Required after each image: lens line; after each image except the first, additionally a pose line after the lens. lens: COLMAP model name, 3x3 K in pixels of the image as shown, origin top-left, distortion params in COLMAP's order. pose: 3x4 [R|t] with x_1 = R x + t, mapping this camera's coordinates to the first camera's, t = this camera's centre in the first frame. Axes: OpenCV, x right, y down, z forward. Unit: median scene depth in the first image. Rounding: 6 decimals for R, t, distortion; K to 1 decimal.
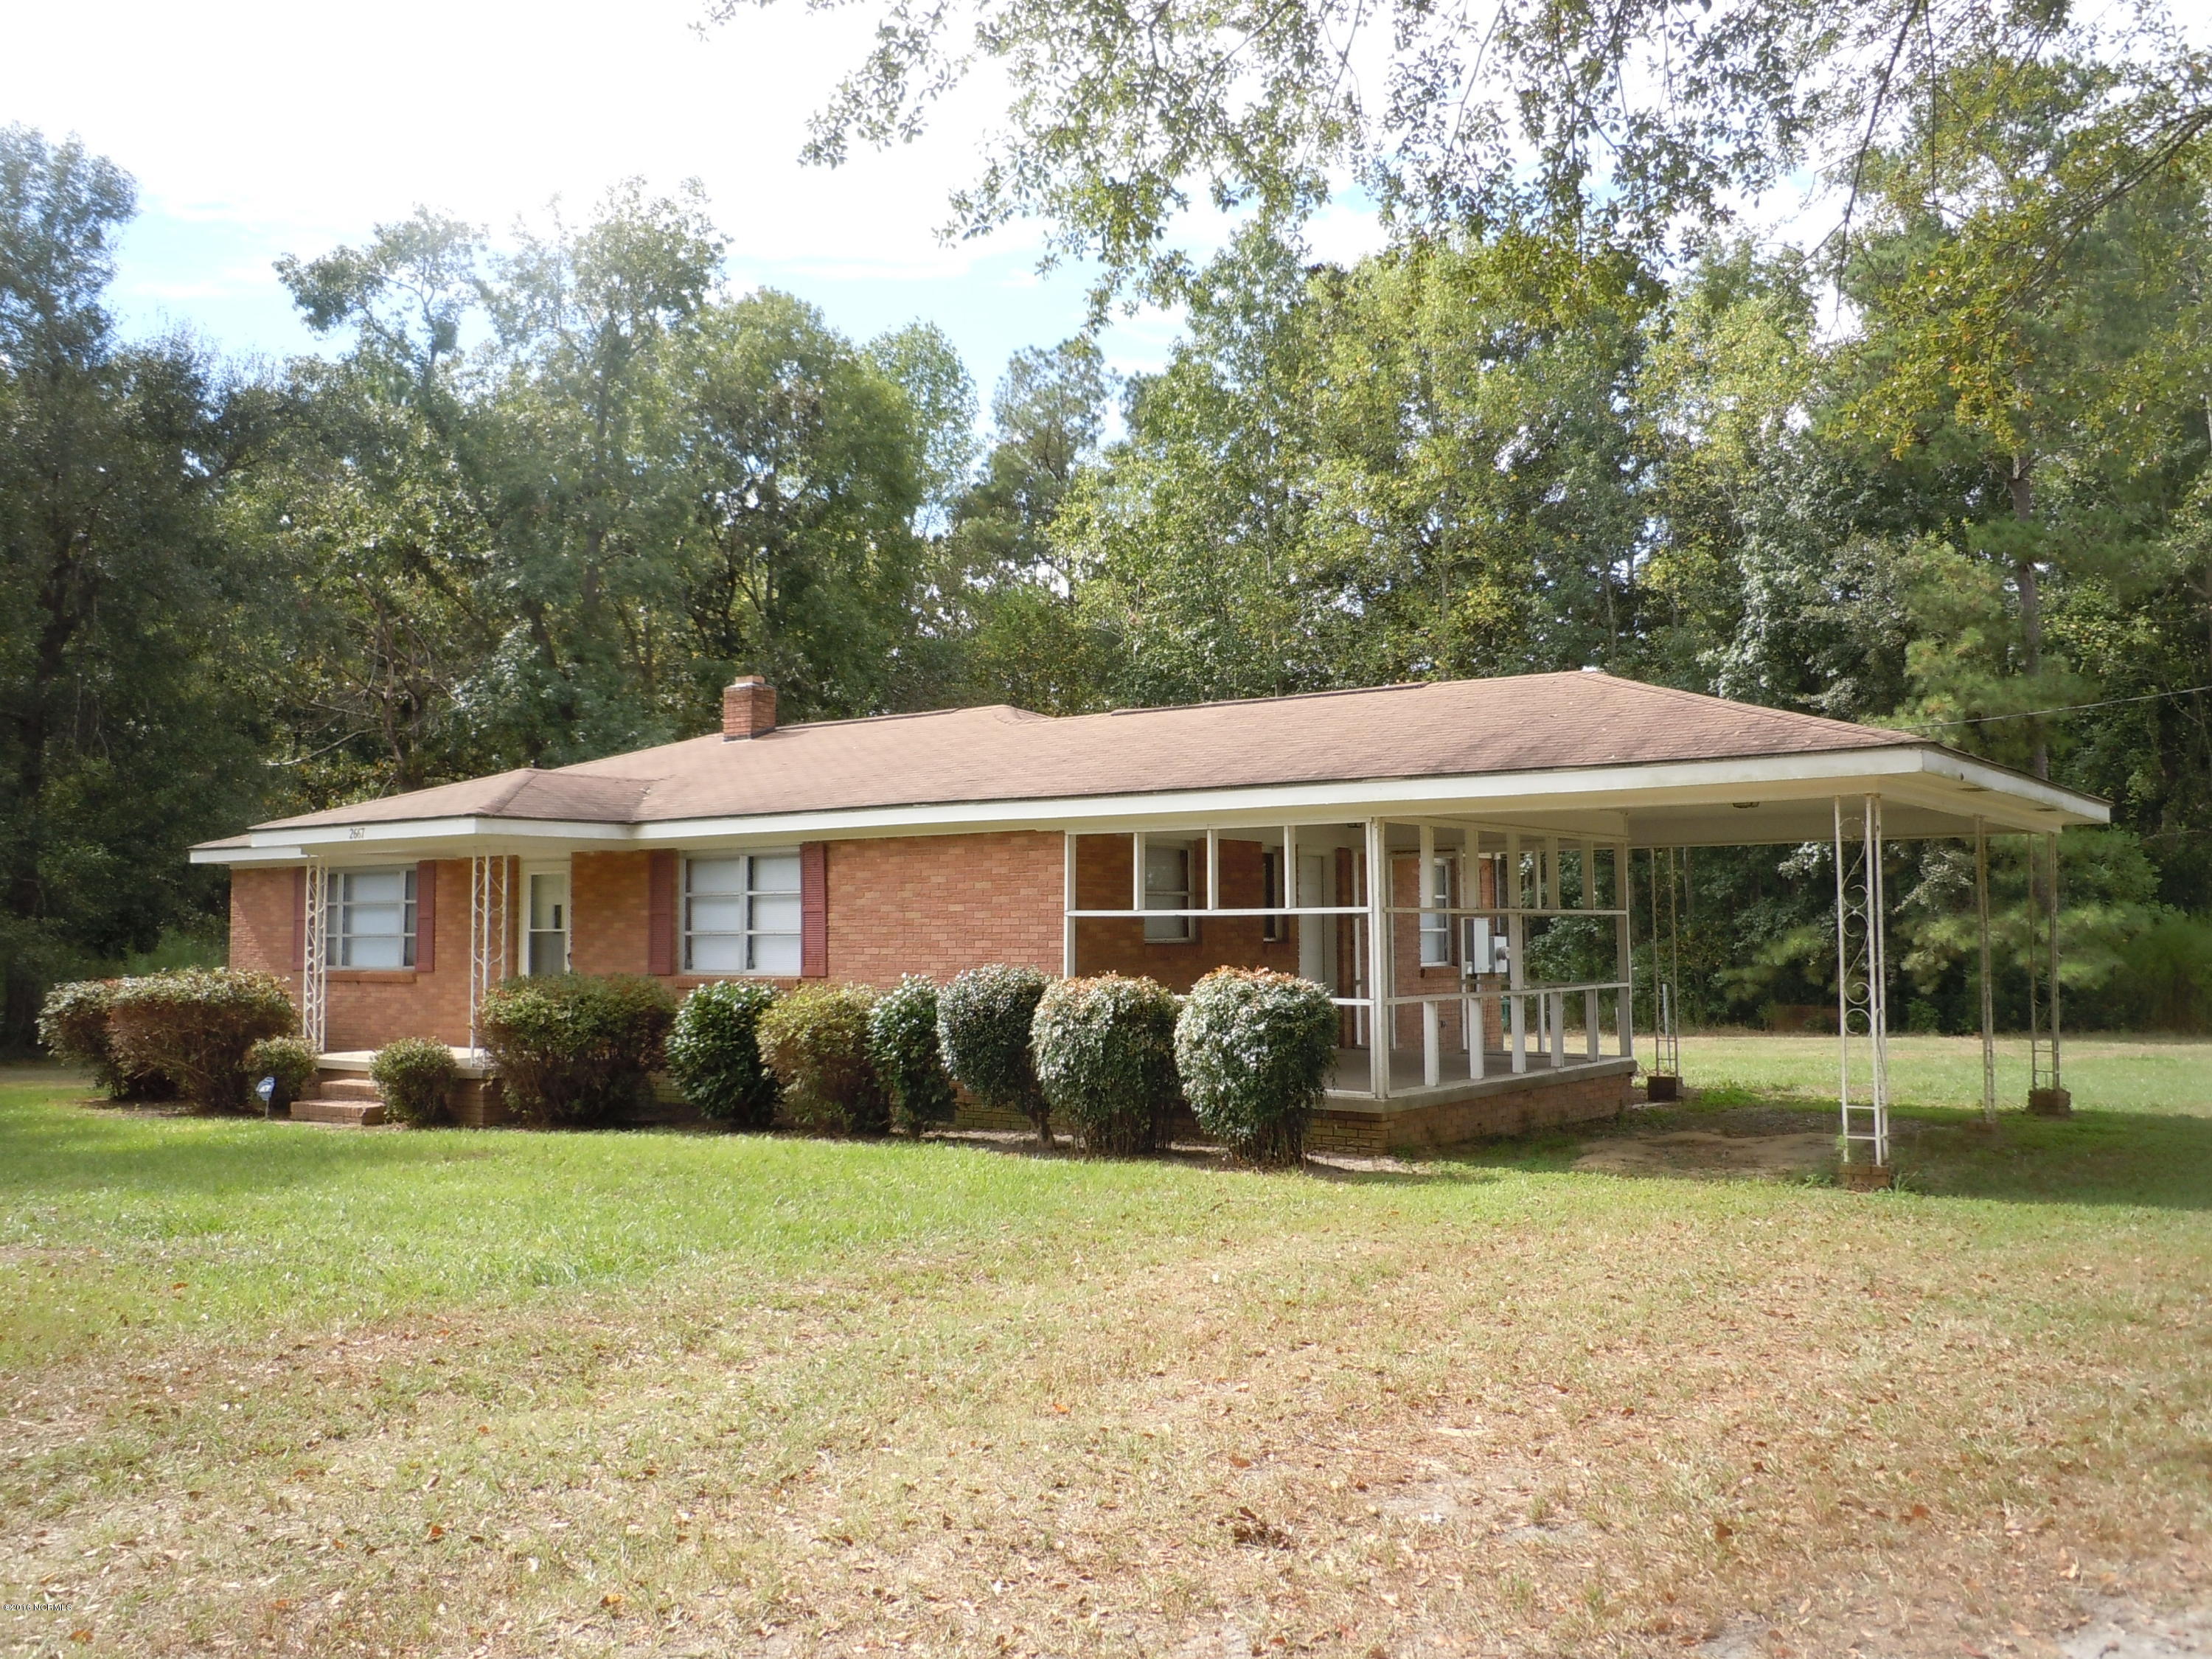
lens RADIAL K [[1829.6, 0, 1114.0], [0, 1829.6, 827.6], [0, 0, 1]] dist [0.009506, -0.052175]
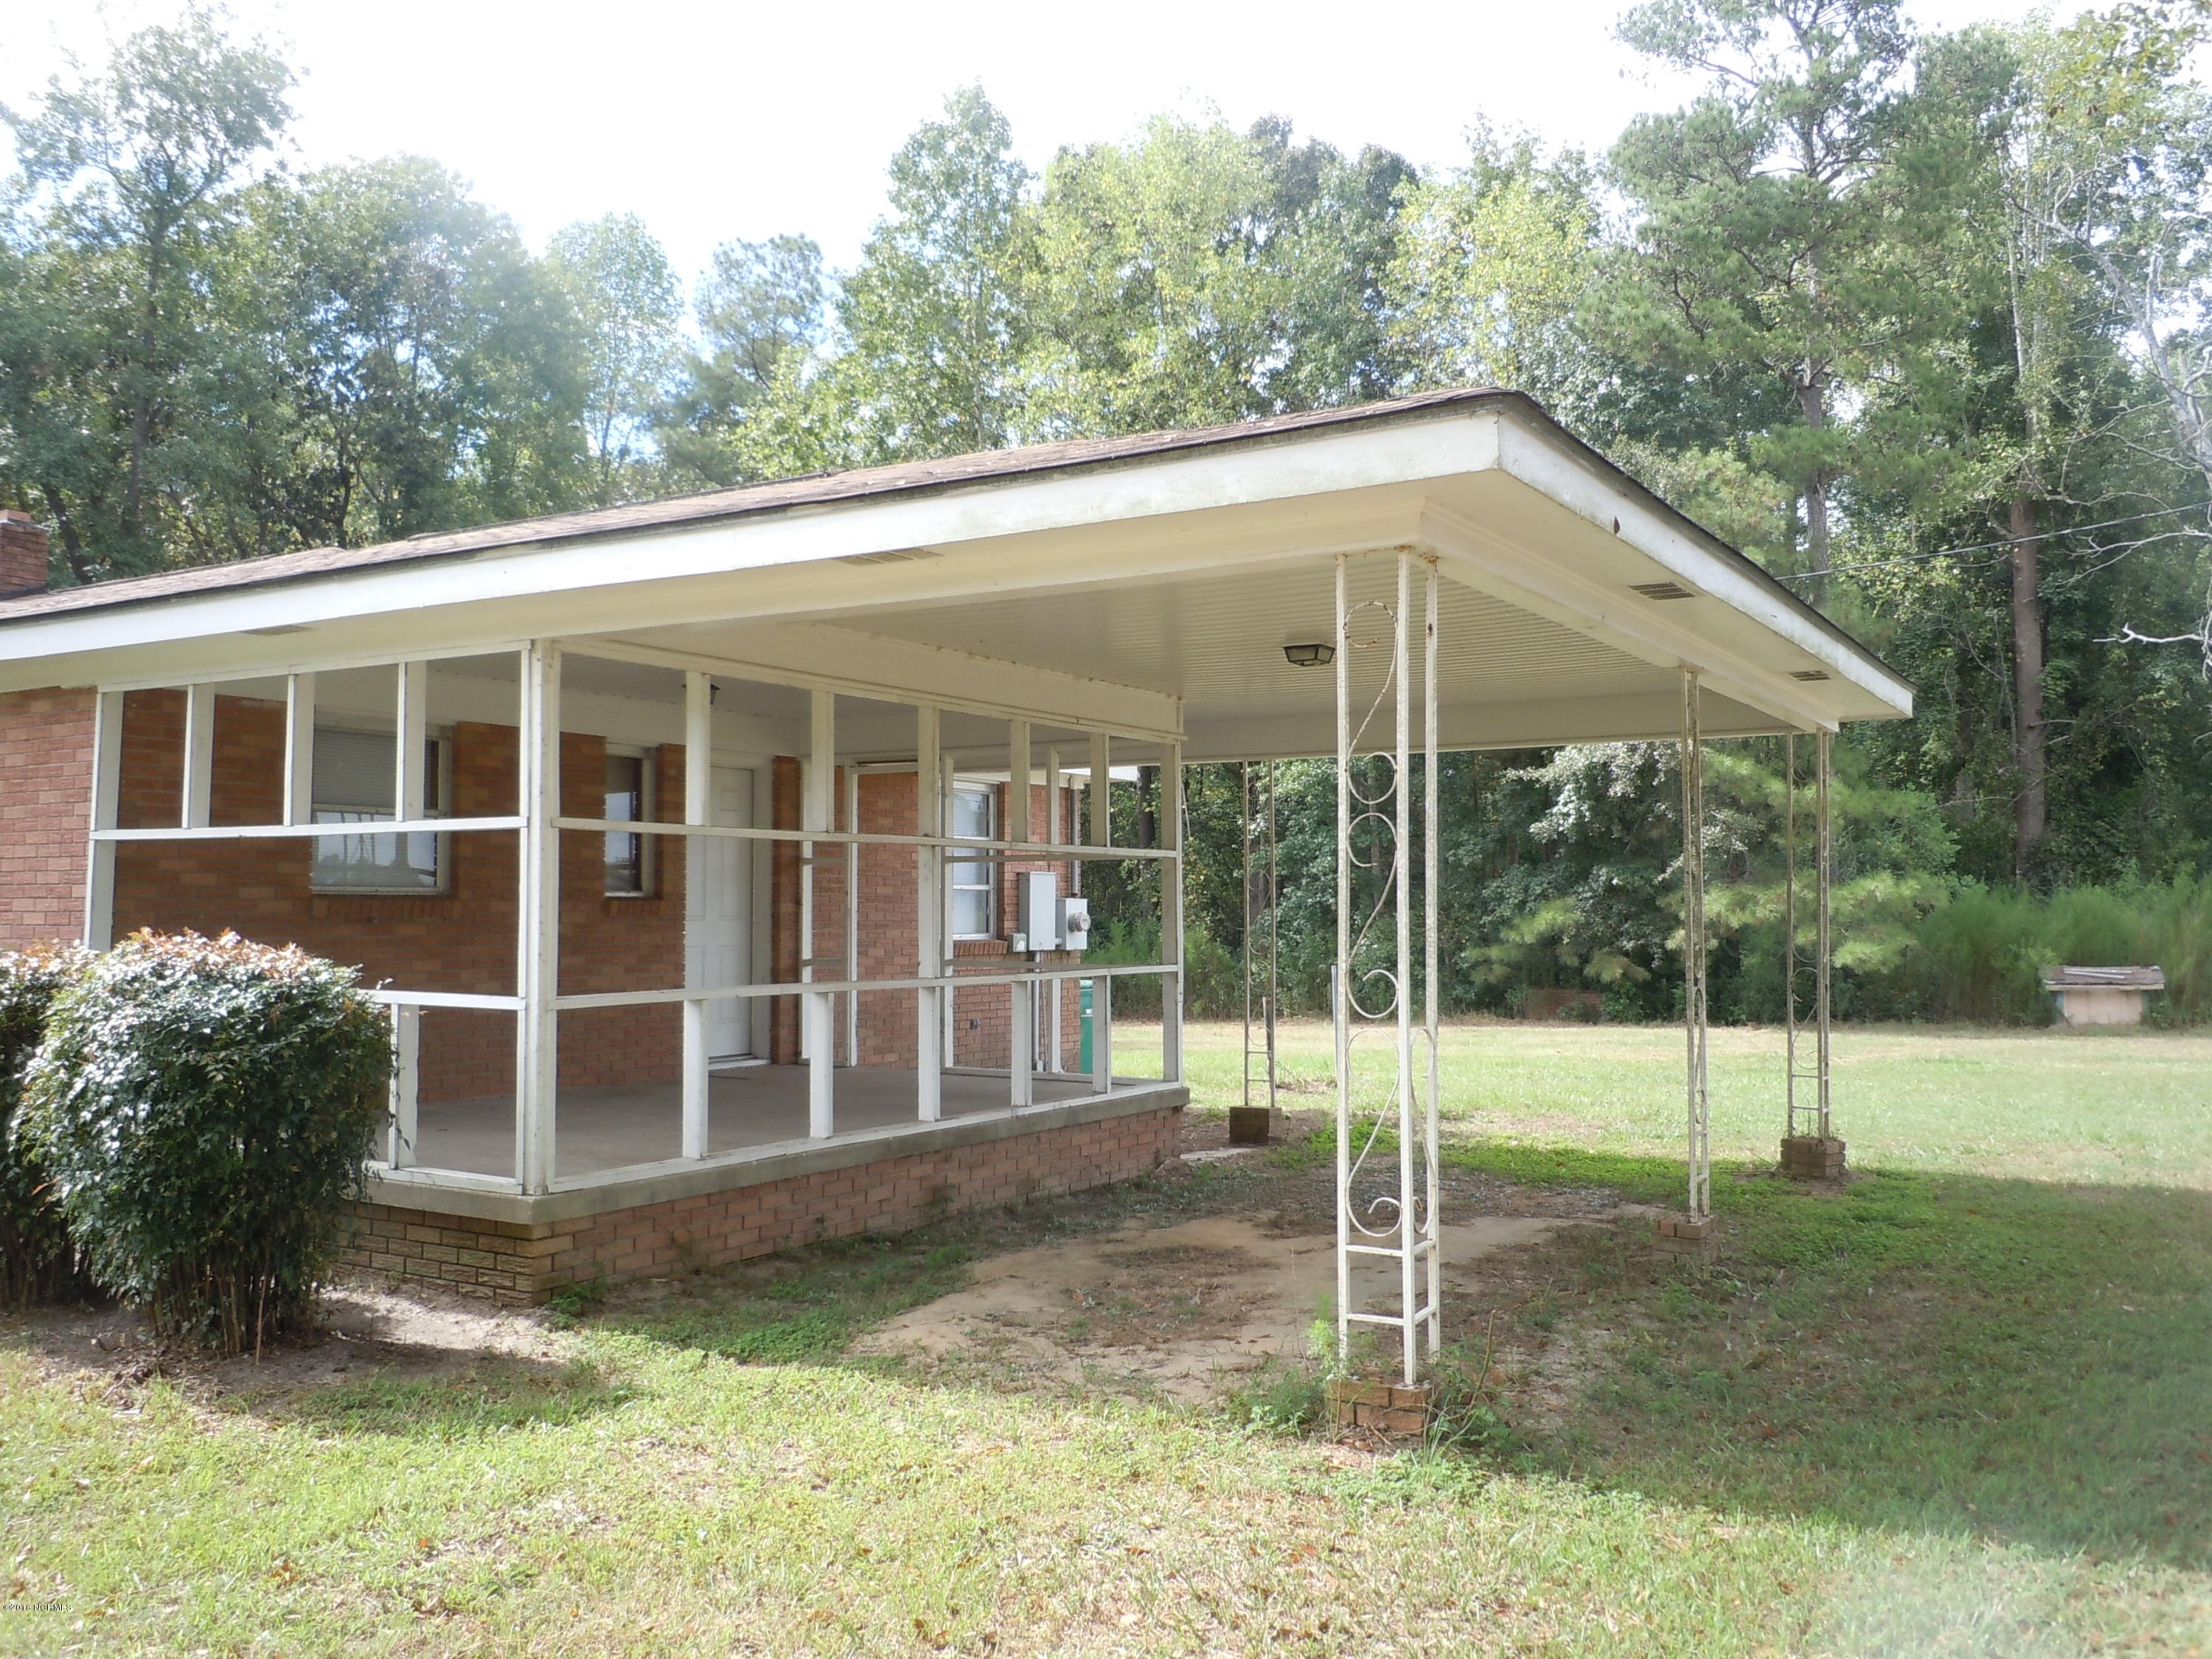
lens RADIAL K [[1829.6, 0, 1106.4], [0, 1829.6, 826.0], [0, 0, 1]] dist [0.009506, -0.052175]
pose [[0.995879, 0.011071, 0.090014, 0.095567], [-0.012114, 0.999866, 0.011048, 0.014310], [-0.089879, -0.012093, 0.995879, 0.178572]]
